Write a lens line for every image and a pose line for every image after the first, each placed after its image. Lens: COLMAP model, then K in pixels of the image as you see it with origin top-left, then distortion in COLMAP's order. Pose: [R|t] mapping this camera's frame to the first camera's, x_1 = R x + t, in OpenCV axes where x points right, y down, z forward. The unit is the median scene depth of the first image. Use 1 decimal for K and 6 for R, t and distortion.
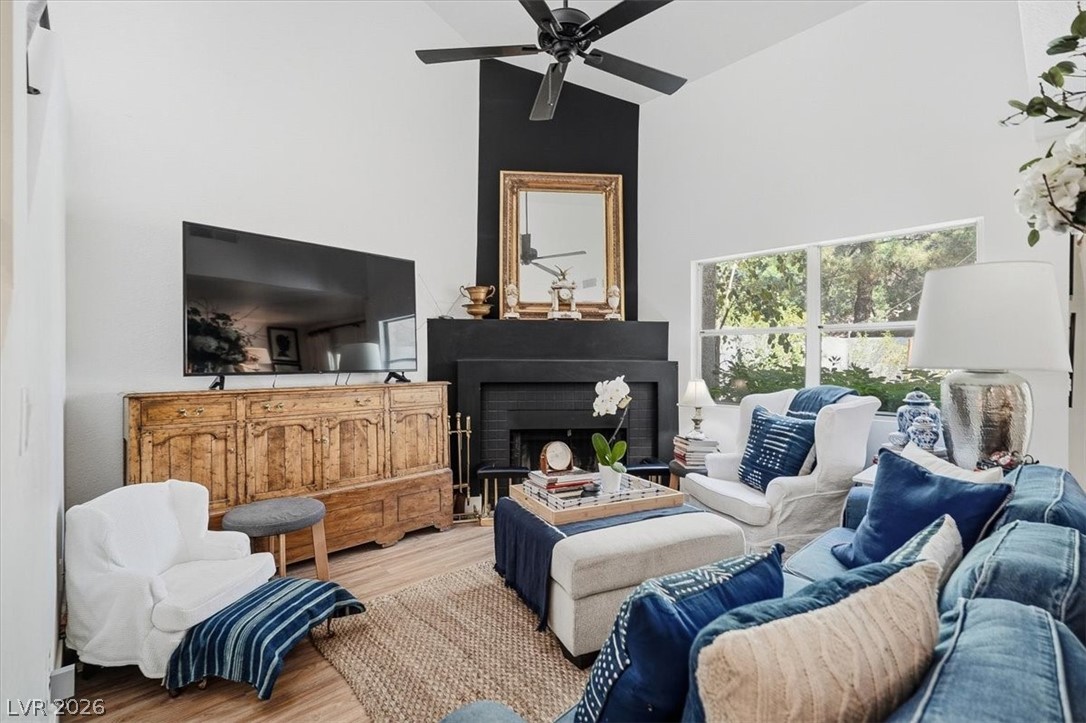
lens RADIAL K [[485.6, 0, 545.4], [0, 485.6, 358.6], [0, 0, 1]] dist [-0.000750, 0.000981]
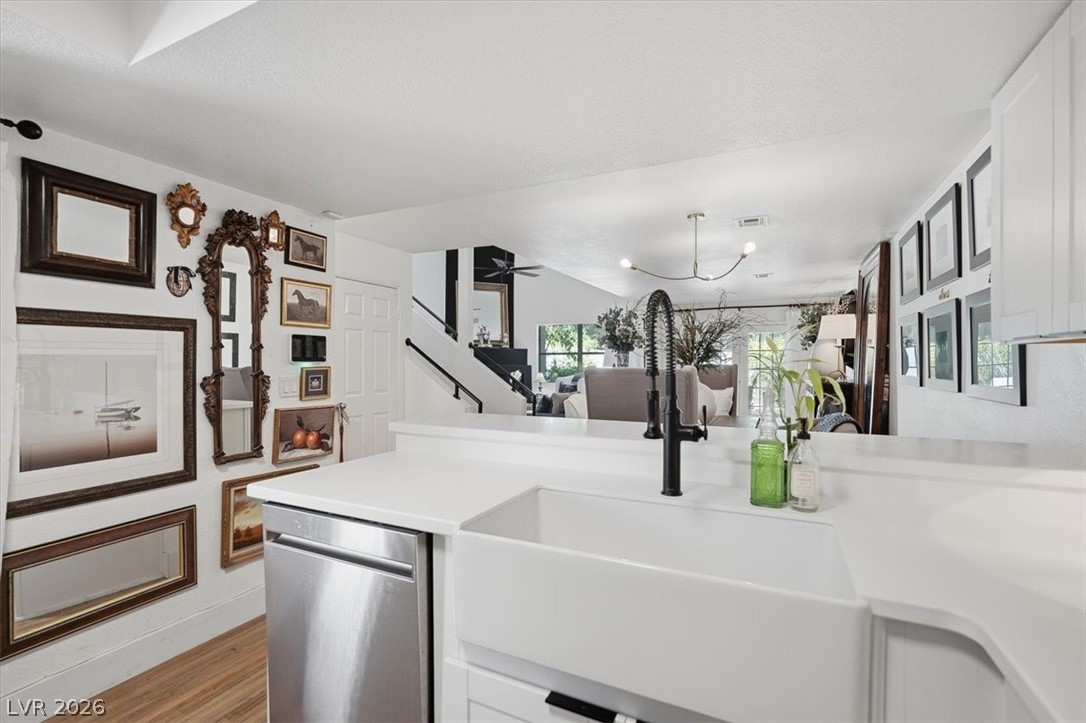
lens RADIAL K [[485.6, 0, 545.4], [0, 485.6, 358.6], [0, 0, 1]] dist [-0.000750, 0.000981]
pose [[0.934372, 0.001042, 0.356296, -0.535089], [0.003042, 0.999936, -0.010902, -0.001738], [-0.356285, 0.011270, 0.934309, -1.312979]]
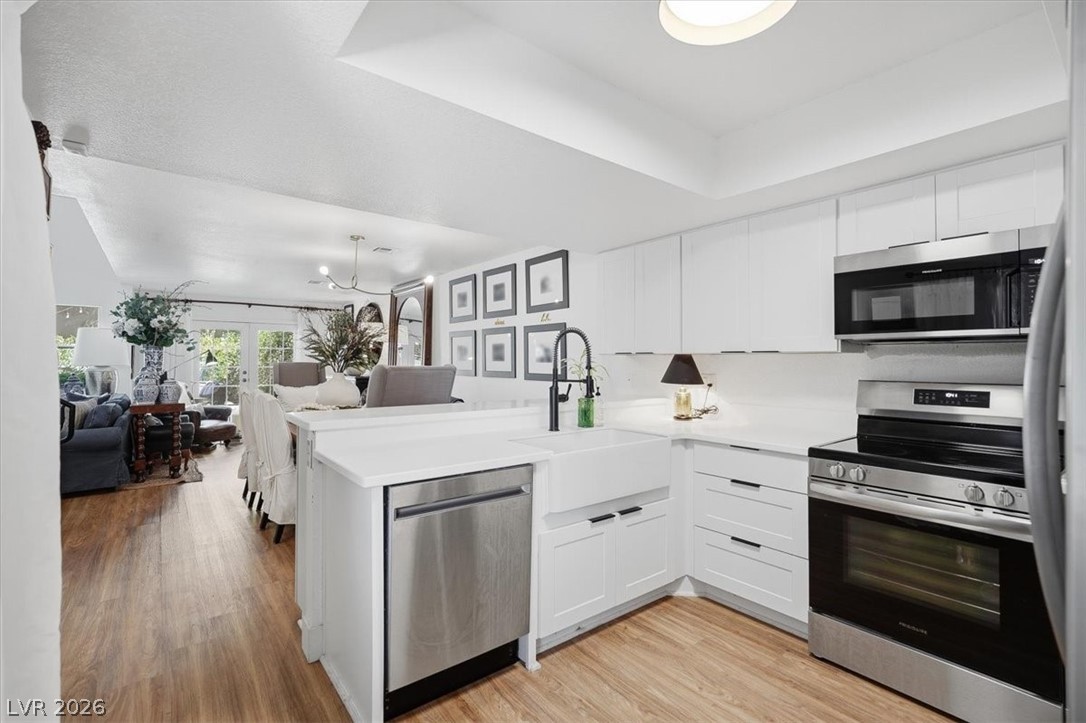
lens RADIAL K [[491.0, 0, 539.8], [0, 491.0, 355.4], [0, 0, 1]] dist [-0.000161, 0.000094]
pose [[0.094912, 0.009025, 0.995445, -1.000516], [0.000423, 0.999958, -0.009107, -0.006297], [-0.995486, 0.001286, 0.094904, -1.064687]]
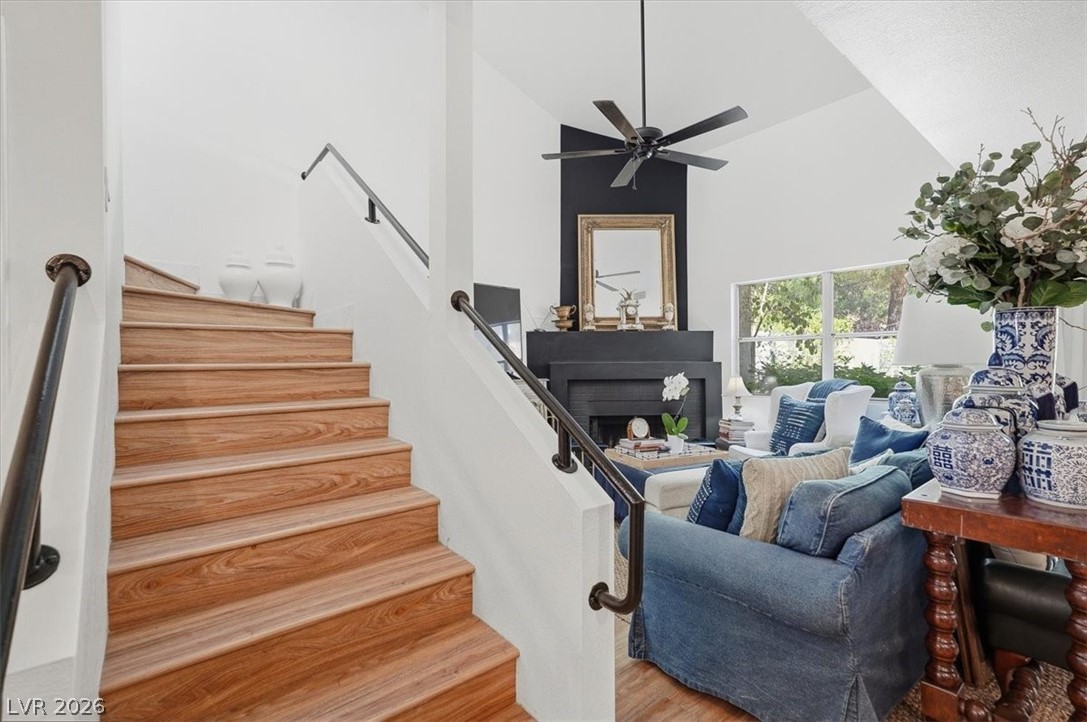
lens RADIAL K [[484.1, 0, 549.6], [0, 484.1, 362.4], [0, 0, 1]] dist [0.001365, 0.000830]
pose [[0.998084, -0.010425, -0.060996, -0.099306], [0.010403, 0.999946, -0.000684, 0.002552], [0.061000, 0.000048, 0.998138, -0.296695]]
